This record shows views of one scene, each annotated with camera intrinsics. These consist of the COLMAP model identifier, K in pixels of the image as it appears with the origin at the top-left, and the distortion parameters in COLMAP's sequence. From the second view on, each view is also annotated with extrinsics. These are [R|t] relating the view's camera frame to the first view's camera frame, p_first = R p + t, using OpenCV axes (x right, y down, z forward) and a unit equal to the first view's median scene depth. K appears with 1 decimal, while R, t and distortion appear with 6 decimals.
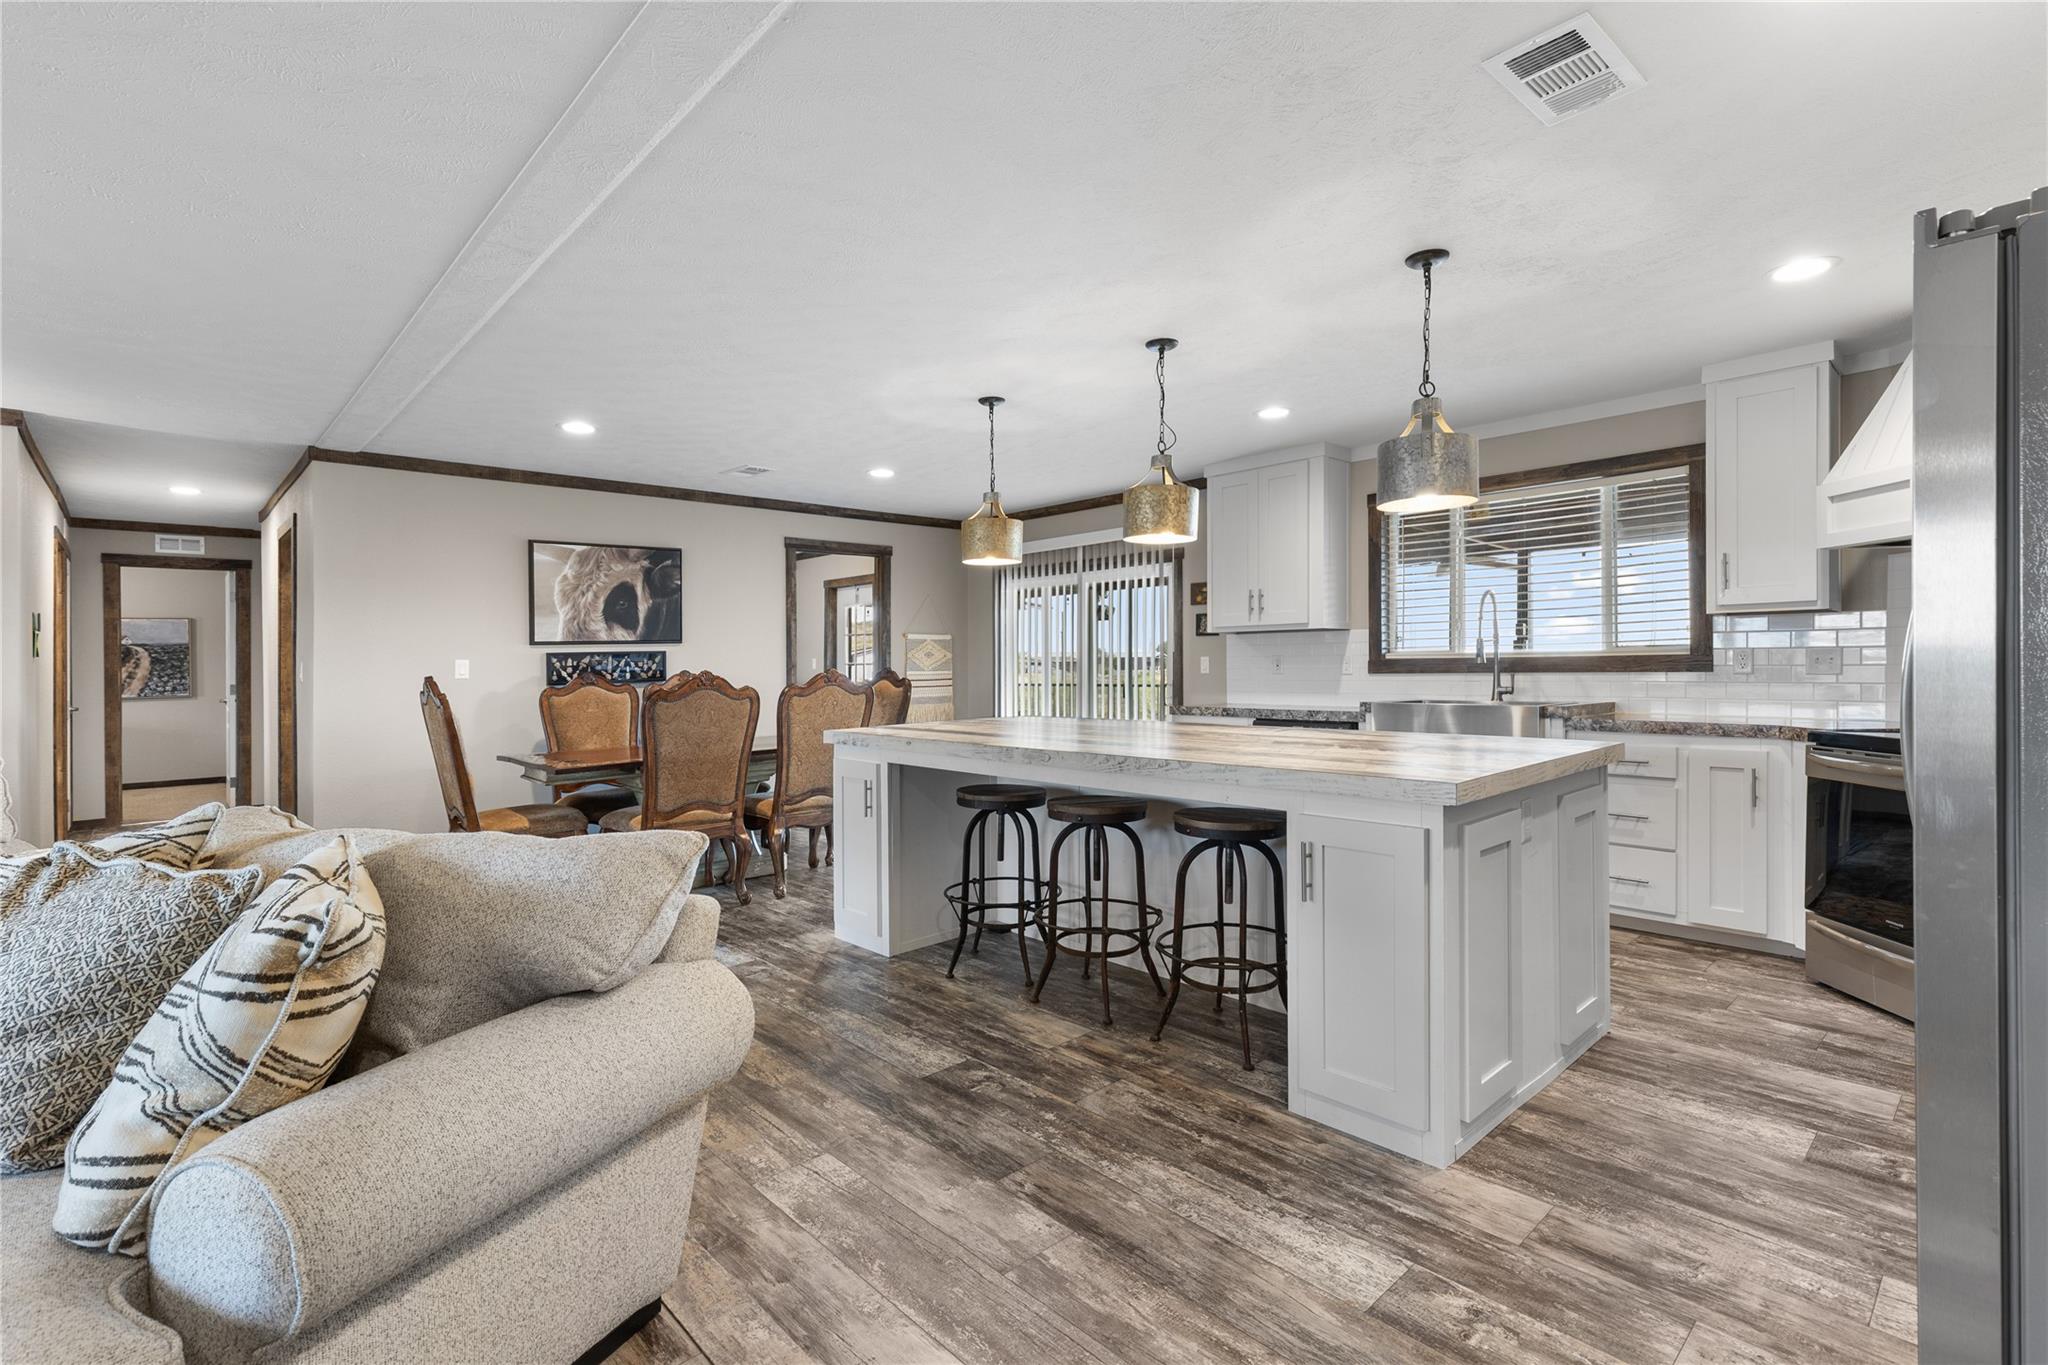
lens RADIAL K [[942.9, 0, 1027.3], [0, 942.9, 707.1], [0, 0, 1]] dist [0.005409, 0.000427]
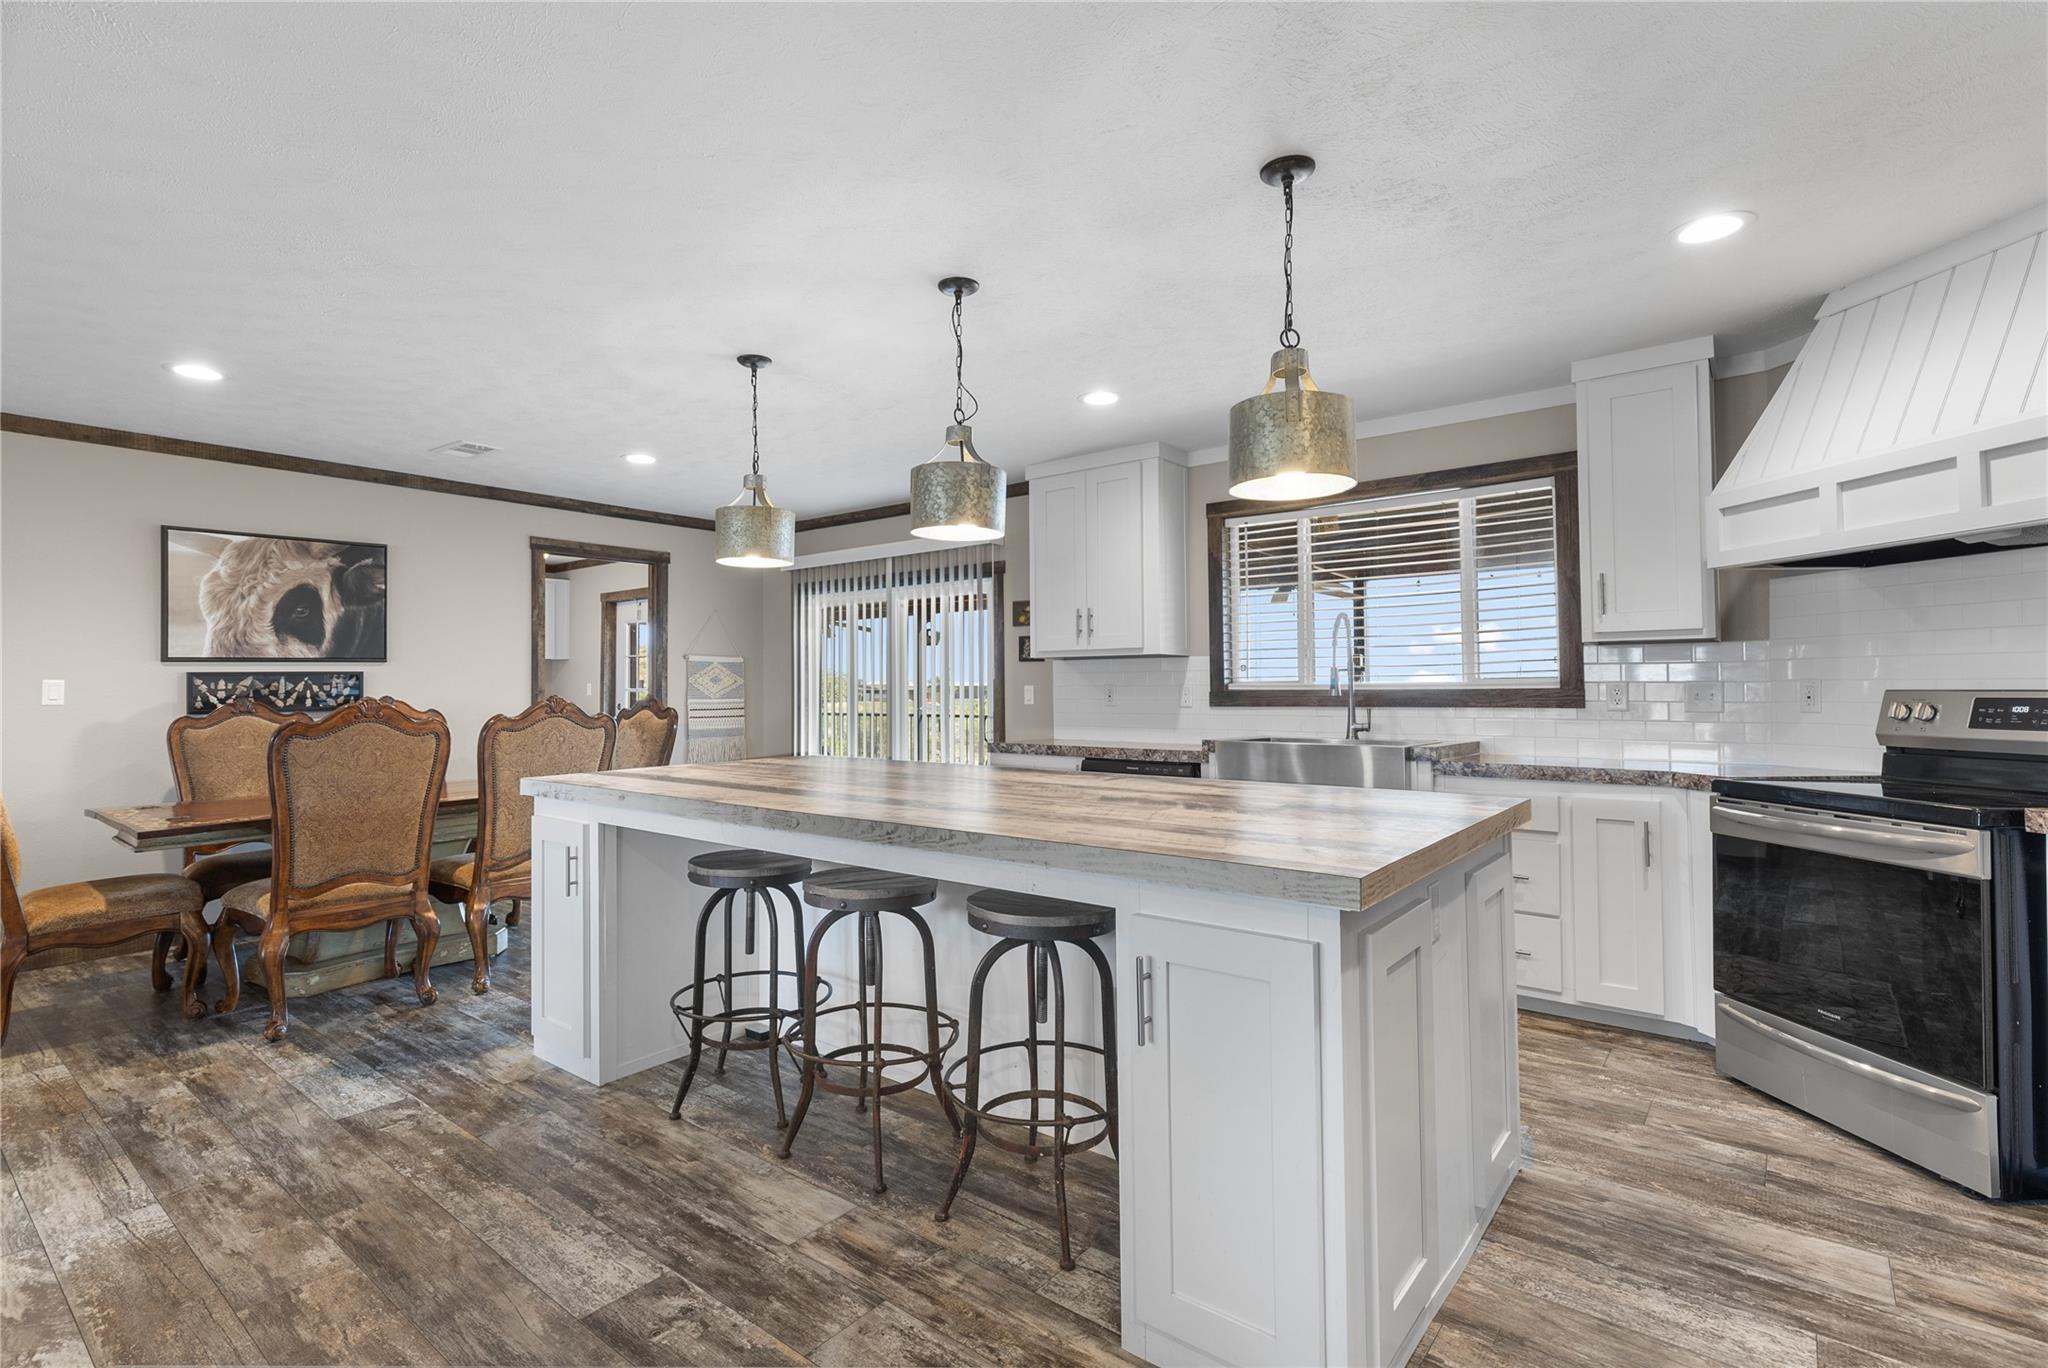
lens RADIAL K [[965.4, 0, 1000.3], [0, 965.4, 656.4], [0, 0, 1]] dist [0.003349, 0.001066]
pose [[0.989876, 0.014154, 0.141228, 0.056872], [-0.002443, 0.996567, -0.082757, -0.009778], [-0.141914, 0.081574, 0.986512, 0.190994]]
